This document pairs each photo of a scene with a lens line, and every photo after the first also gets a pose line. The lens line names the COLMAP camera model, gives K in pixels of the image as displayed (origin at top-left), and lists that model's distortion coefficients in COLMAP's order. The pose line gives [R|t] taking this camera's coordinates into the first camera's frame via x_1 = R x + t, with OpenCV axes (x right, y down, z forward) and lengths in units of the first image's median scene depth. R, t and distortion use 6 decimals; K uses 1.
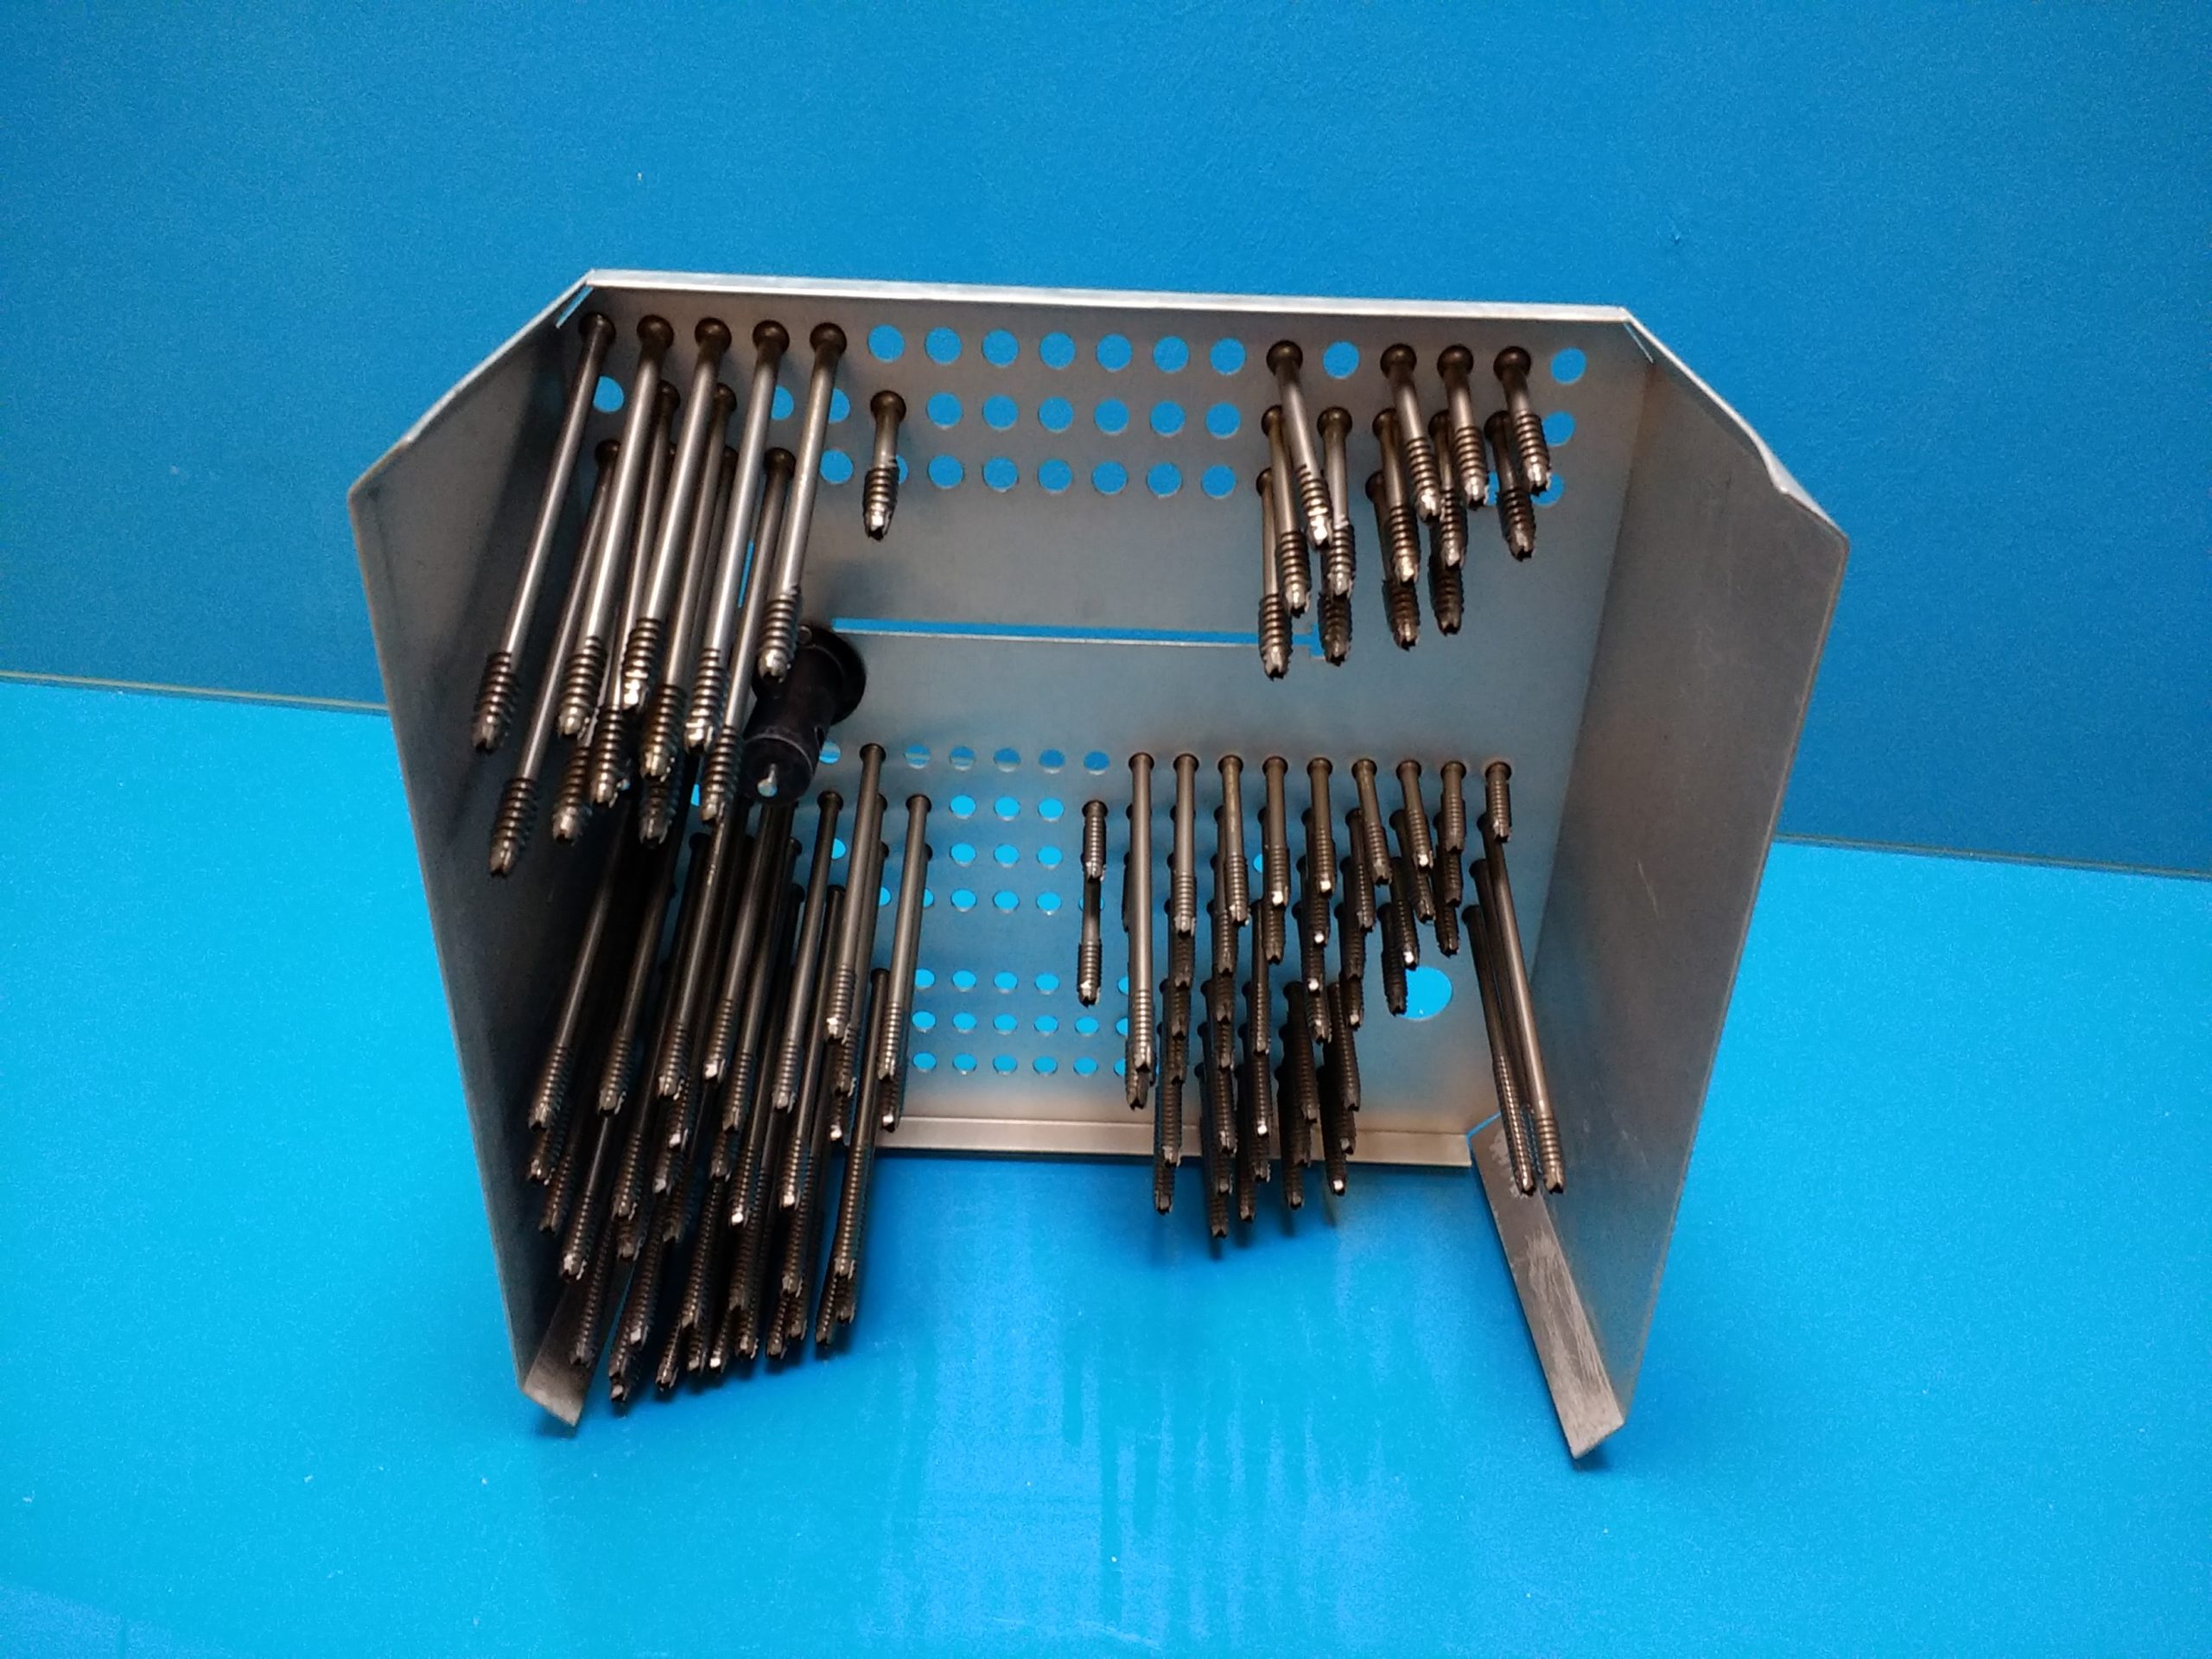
lens RADIAL K [[1838.4, 0, 1101.6], [0, 1838.4, 857.1], [0, 0, 1]] dist [0.119742, -0.190113]
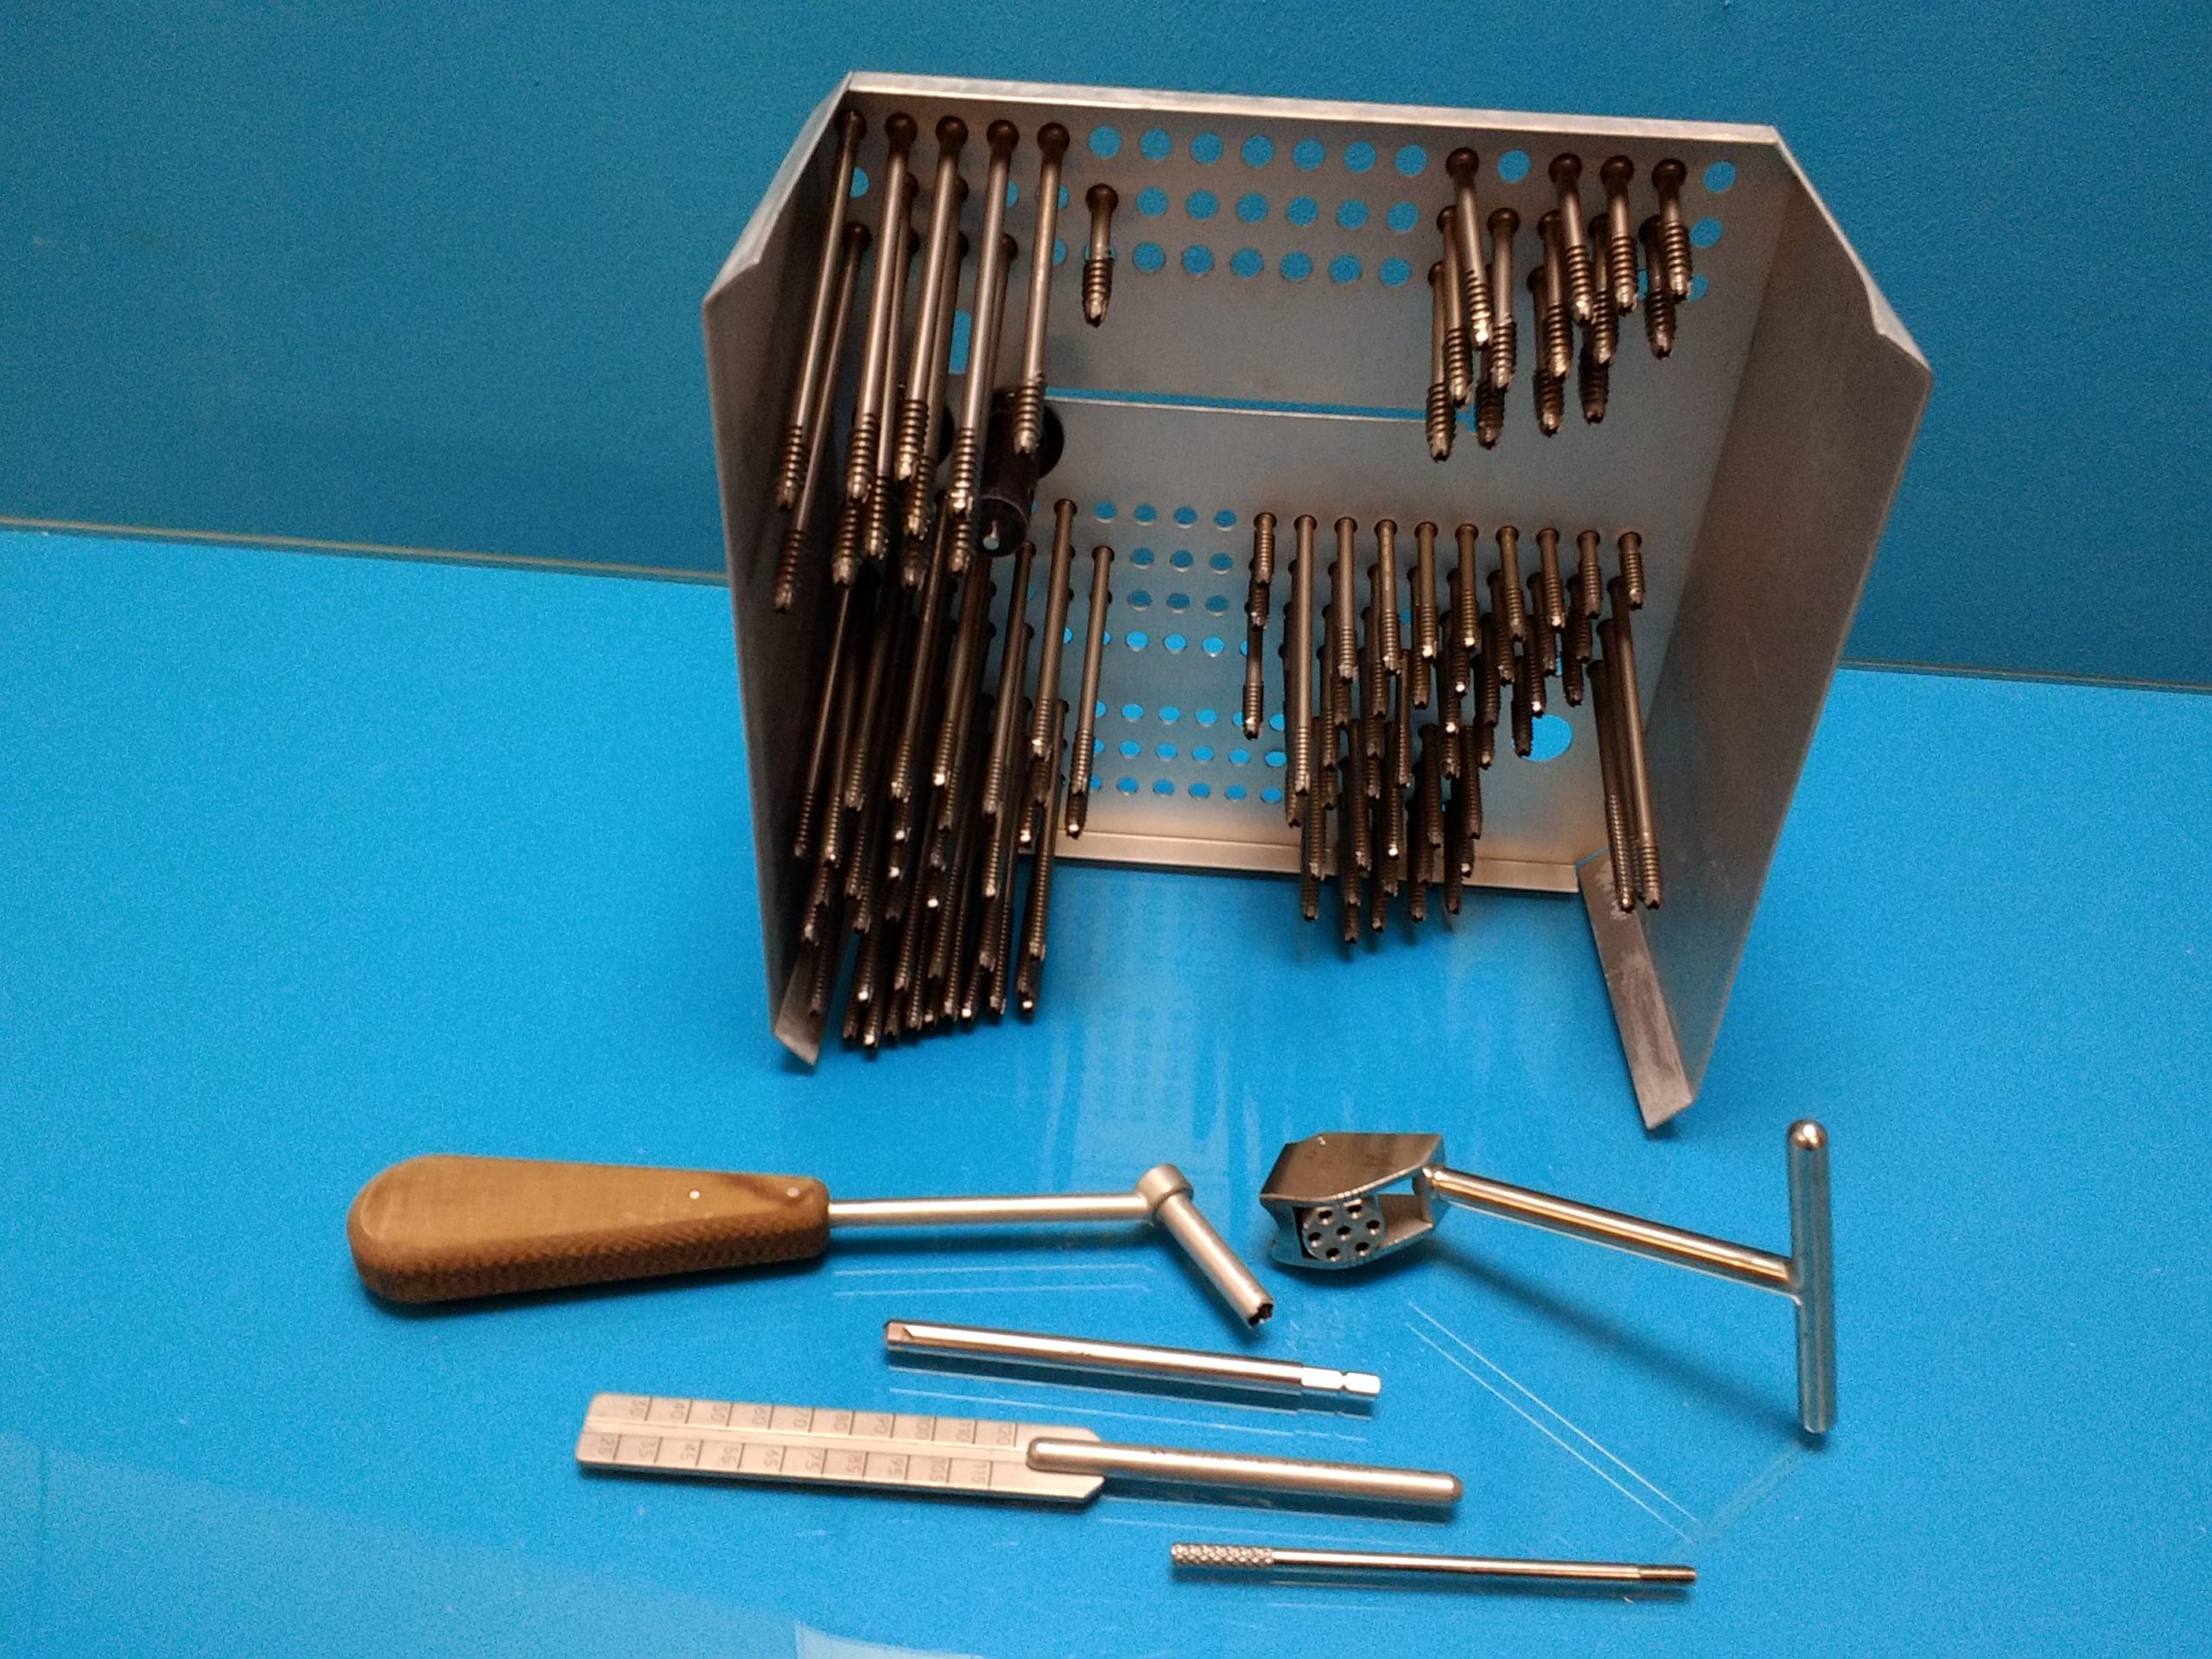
lens RADIAL K [[1838.4, 0, 1101.6], [0, 1838.4, 857.1], [0, 0, 1]] dist [0.119742, -0.190113]
pose [[0.997478, 0.040731, -0.058121, -0.033995], [-0.031841, 0.988711, 0.146416, -0.013192], [0.063428, -0.144196, 0.987514, -0.176066]]
